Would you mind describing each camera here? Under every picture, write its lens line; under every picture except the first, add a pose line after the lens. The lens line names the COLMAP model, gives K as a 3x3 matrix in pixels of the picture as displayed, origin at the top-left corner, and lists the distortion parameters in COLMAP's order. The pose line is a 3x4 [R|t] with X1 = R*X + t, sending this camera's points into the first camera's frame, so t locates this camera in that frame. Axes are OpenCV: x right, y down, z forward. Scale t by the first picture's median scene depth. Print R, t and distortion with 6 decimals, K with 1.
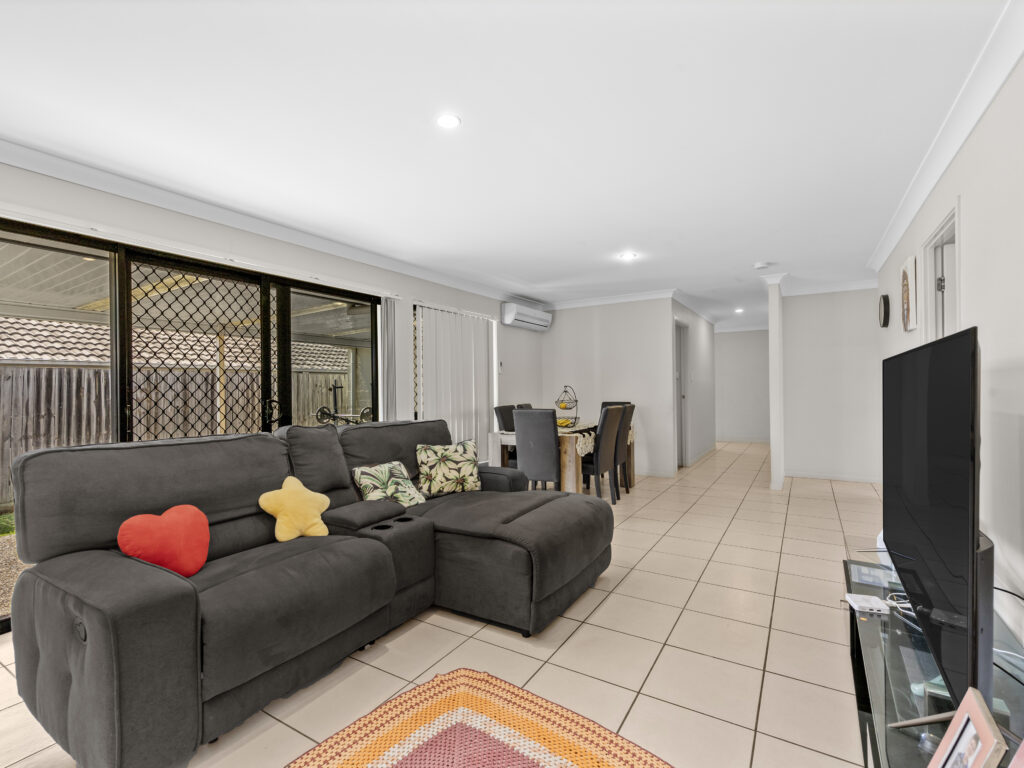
lens RADIAL K [[471.3, 0, 511.8], [0, 471.3, 385.7], [0, 0, 1]] dist [0.003082, 0.000122]
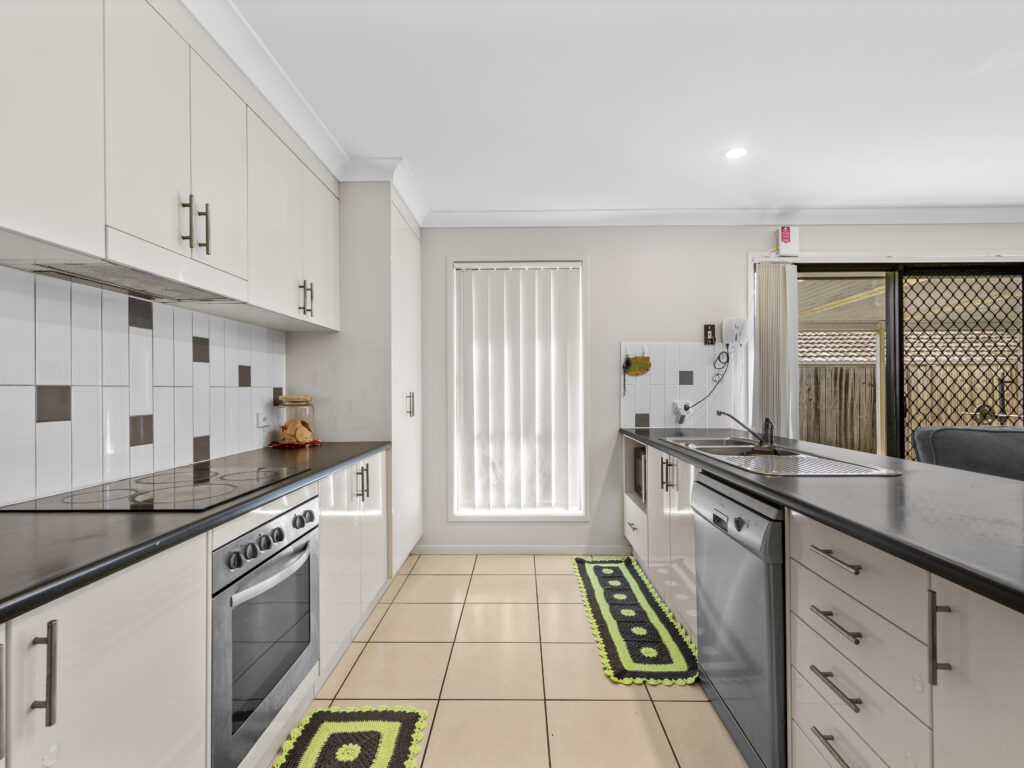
lens RADIAL K [[471.3, 0, 511.7], [0, 471.3, 386.7], [0, 0, 1]] dist [0.003082, 0.000122]
pose [[0.514440, 0.008838, -0.857481, -0.278901], [0.002256, 0.999929, 0.011660, 0.000609], [0.857523, -0.007933, 0.514384, -0.452029]]
